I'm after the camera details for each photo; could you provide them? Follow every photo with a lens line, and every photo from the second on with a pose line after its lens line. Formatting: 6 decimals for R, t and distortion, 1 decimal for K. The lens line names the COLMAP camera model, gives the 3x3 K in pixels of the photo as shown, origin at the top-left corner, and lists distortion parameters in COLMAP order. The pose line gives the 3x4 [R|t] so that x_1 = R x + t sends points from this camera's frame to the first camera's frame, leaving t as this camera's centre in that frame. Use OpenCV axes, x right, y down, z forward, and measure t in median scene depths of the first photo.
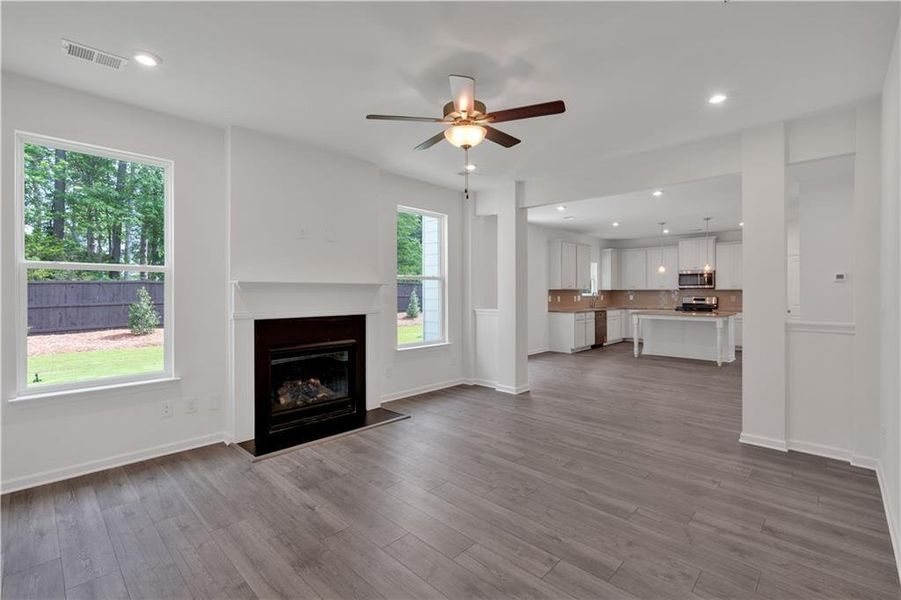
lens RADIAL K [[402.5, 0, 457.1], [0, 402.5, 287.6], [0, 0, 1]] dist [0.000786, 0.000381]
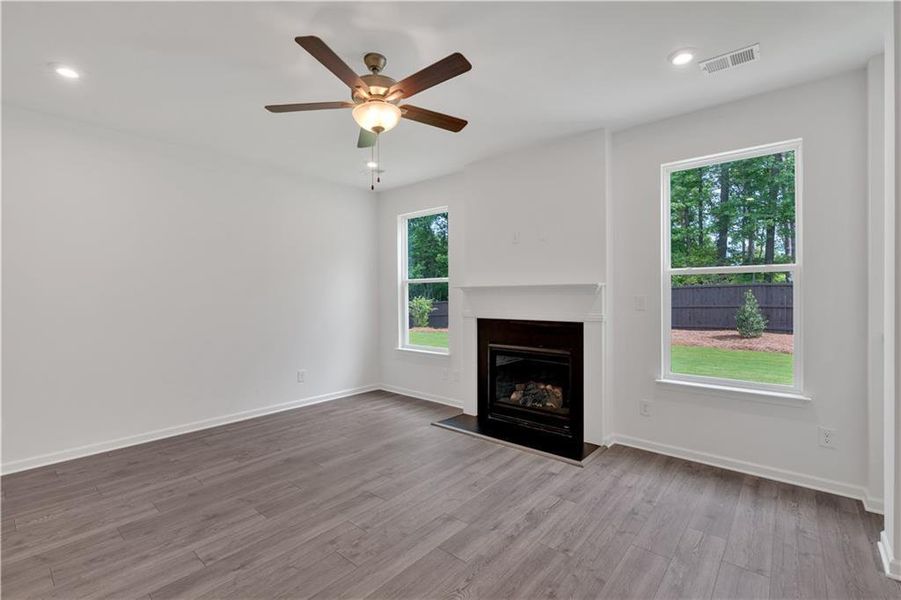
lens RADIAL K [[402.5, 0, 449.0], [0, 402.5, 297.3], [0, 0, 1]] dist [0.000786, 0.000381]
pose [[0.055190, 0.004348, -0.998466, 0.718019], [0.013126, 0.999901, 0.005080, 0.009866], [0.998390, -0.013386, 0.055127, 0.871982]]
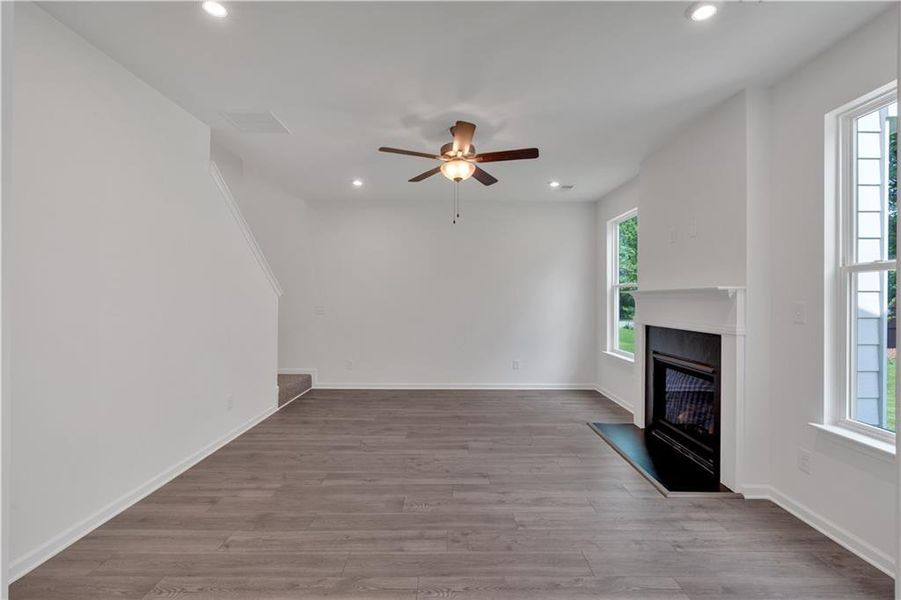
lens RADIAL K [[402.5, 0, 459.1], [0, 402.5, 300.9], [0, 0, 1]] dist [0.000786, 0.000381]
pose [[-0.715262, -0.000959, -0.698856, 0.682603], [0.001323, 0.999995, -0.002726, 0.014113], [0.698855, -0.002875, -0.715258, 1.476444]]
